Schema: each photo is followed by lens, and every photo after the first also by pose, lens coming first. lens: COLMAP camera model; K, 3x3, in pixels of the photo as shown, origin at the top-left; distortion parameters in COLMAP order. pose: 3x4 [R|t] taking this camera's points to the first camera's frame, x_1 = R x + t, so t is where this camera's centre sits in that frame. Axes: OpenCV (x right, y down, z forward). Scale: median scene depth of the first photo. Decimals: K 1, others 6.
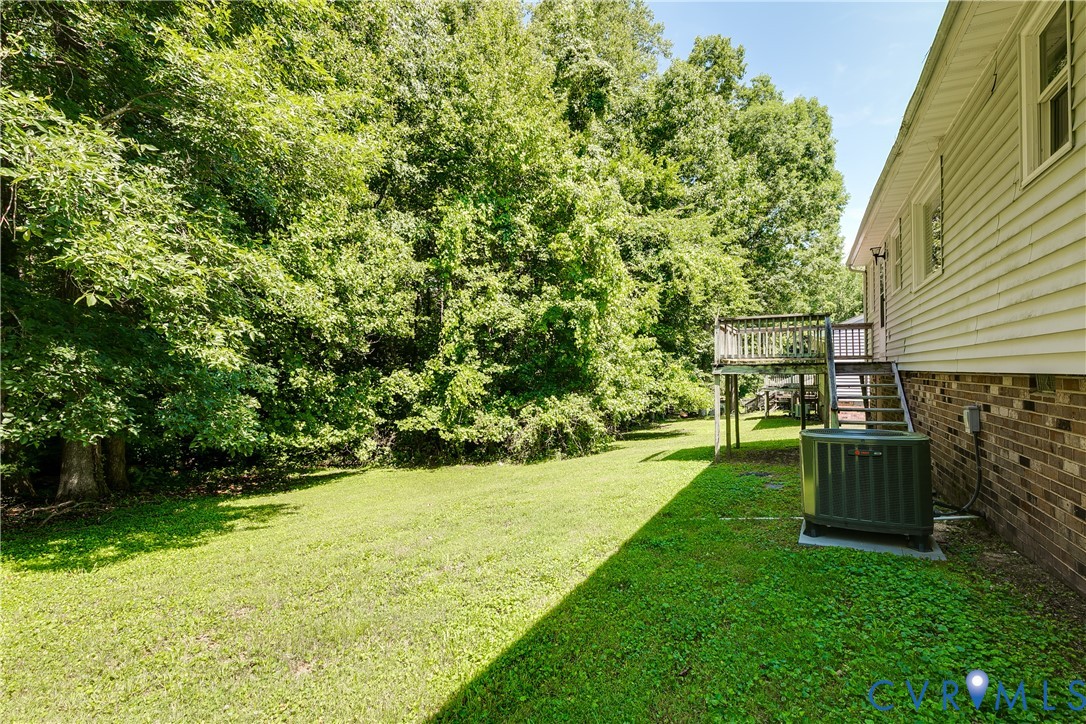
lens RADIAL K [[491.7, 0, 546.5], [0, 491.7, 363.0], [0, 0, 1]] dist [0.008219, -0.001715]
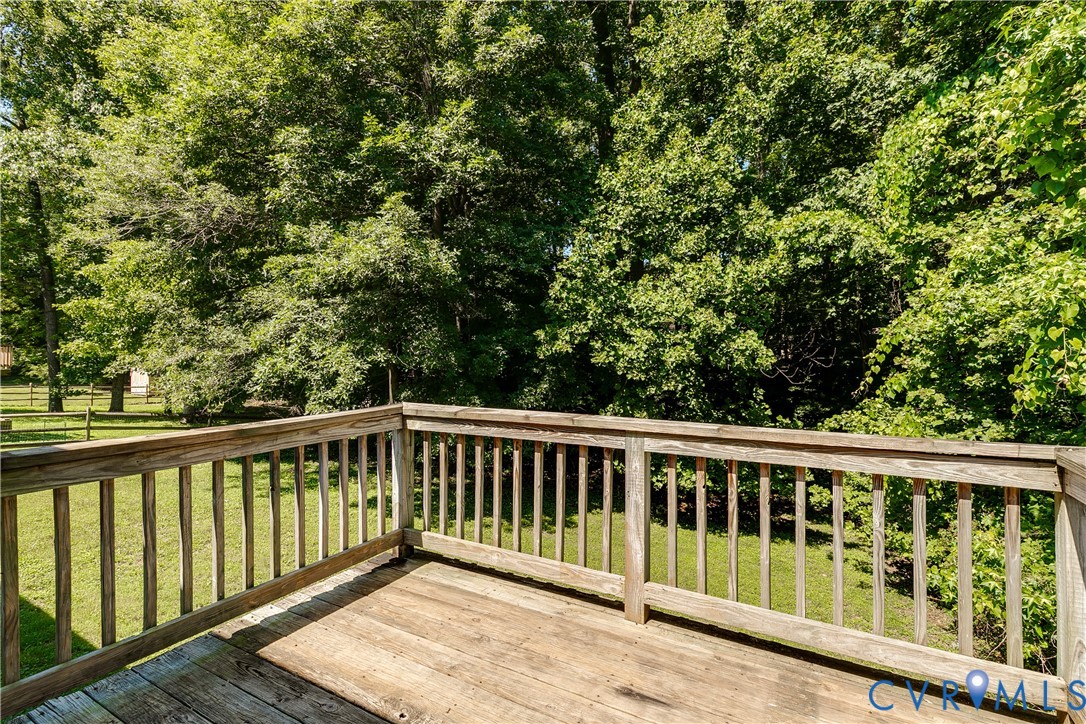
lens RADIAL K [[491.7, 0, 548.2], [0, 491.7, 352.6], [0, 0, 1]] dist [0.008219, -0.001715]
pose [[-0.020550, 0.004639, -0.999778, 0.253369], [0.017108, 0.999844, 0.004288, -0.049897], [0.999642, -0.017016, -0.020626, 0.432291]]
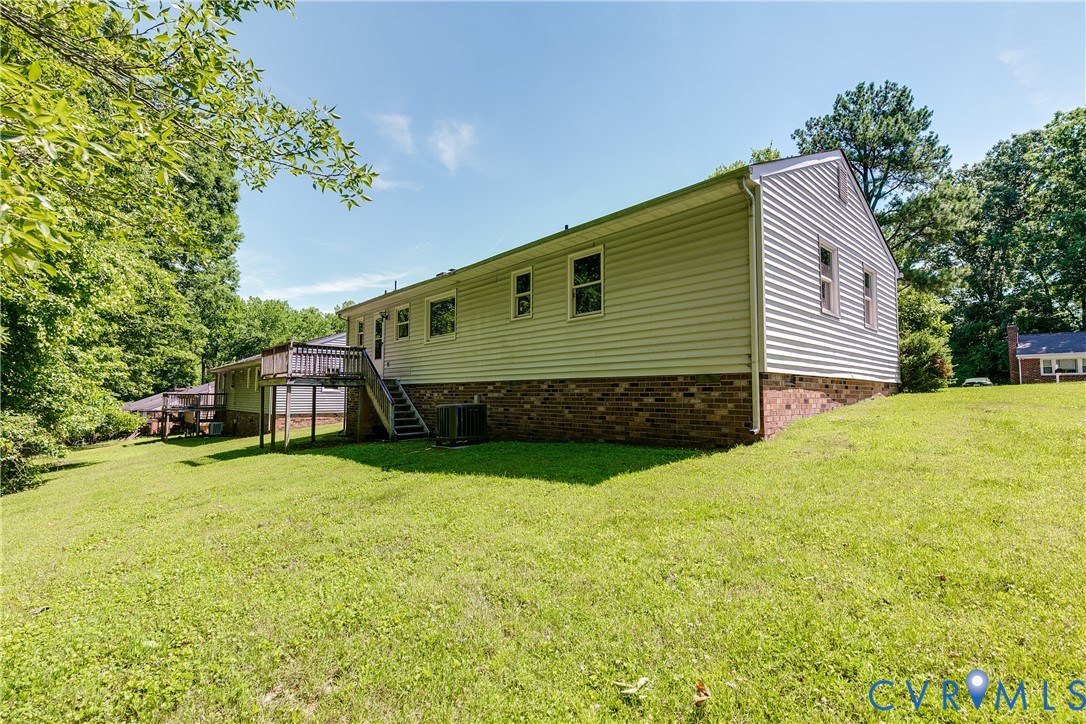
lens RADIAL K [[491.7, 0, 546.7], [0, 491.7, 365.2], [0, 0, 1]] dist [0.008219, -0.001715]
pose [[0.346383, 0.067780, 0.935641, -0.261494], [-0.021512, 0.997698, -0.064312, 0.016698], [-0.937847, 0.002149, 0.347043, -0.041714]]
